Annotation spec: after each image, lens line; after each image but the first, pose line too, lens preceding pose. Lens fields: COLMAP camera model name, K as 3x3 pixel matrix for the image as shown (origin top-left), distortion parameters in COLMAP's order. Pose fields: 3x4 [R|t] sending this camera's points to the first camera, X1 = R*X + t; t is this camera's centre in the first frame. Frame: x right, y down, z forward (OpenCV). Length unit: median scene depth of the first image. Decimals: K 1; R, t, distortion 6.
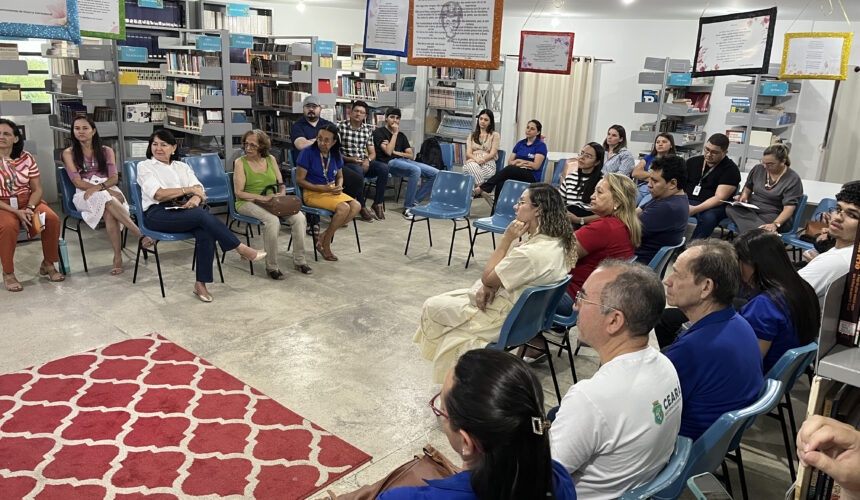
lens RADIAL K [[646.8, 0, 423.3], [0, 646.8, 250.8], [0, 0, 1]] dist [0.055202, -0.068380]
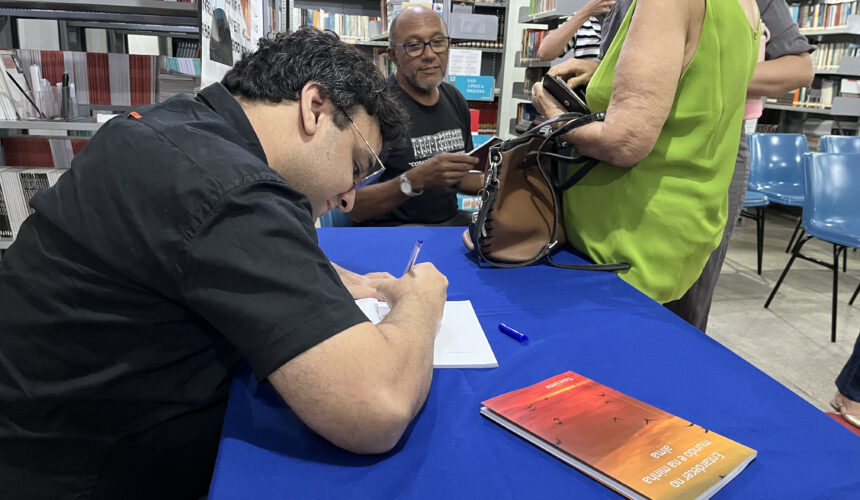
lens RADIAL K [[646.8, 0, 429.5], [0, 646.8, 252.8], [0, 0, 1]] dist [0.055202, -0.068380]
pose [[0.788681, 0.154573, -0.595055, -0.309193], [-0.176087, 0.984123, 0.022254, 0.037251], [0.589047, 0.087230, 0.803377, 0.258623]]
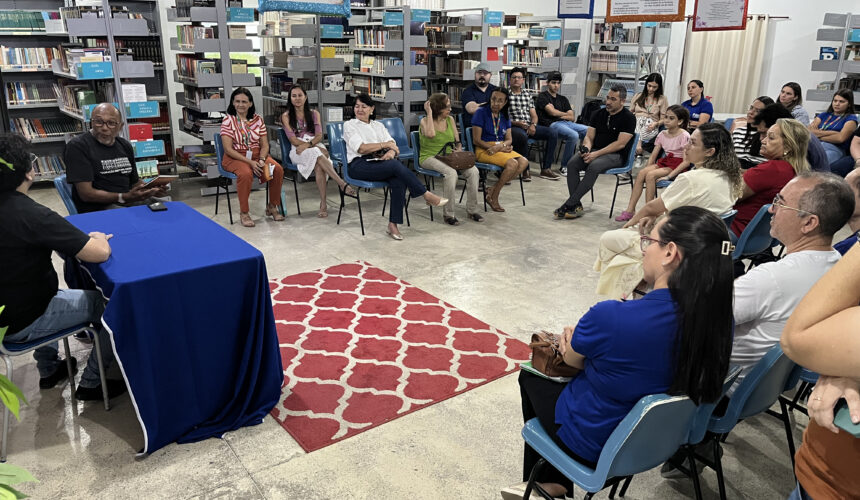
lens RADIAL K [[646.8, 0, 426.9], [0, 646.8, 249.4], [0, 0, 1]] dist [0.055202, -0.068380]
pose [[0.976638, 0.030802, -0.212671, -0.027891], [-0.023122, 0.998991, 0.038506, 0.043174], [0.213642, -0.032690, 0.976365, -0.119076]]
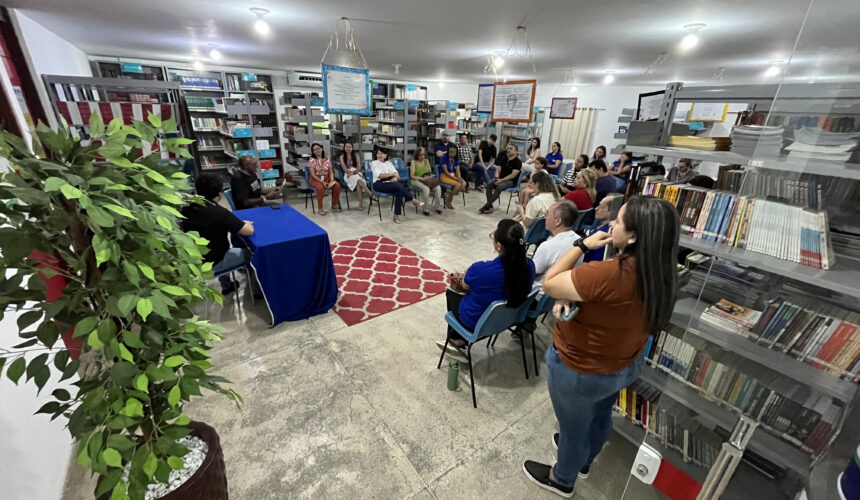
lens RADIAL K [[345.4, 0, 429.6], [0, 345.4, 252.4], [0, 0, 1]] dist [-0.000164, -0.000660]
pose [[0.981015, 0.060797, -0.184153, 0.008219], [-0.039495, 0.992321, 0.117211, 0.028304], [0.189865, -0.107712, 0.975884, -0.171383]]
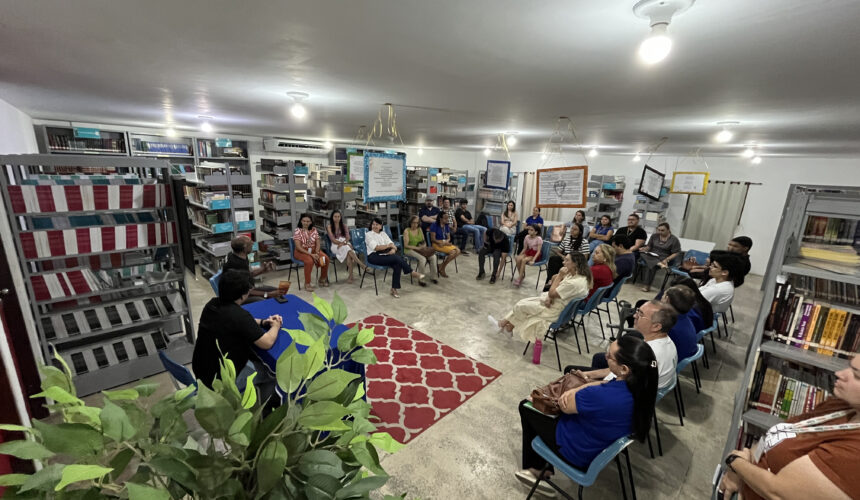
lens RADIAL K [[345.4, 0, 429.2], [0, 345.4, 253.0], [0, 0, 1]] dist [-0.000164, -0.000660]
pose [[0.998553, 0.007352, -0.053268, -0.147492], [-0.008791, 0.999601, -0.026829, -0.035233], [0.053049, 0.027259, 0.998220, -0.120808]]
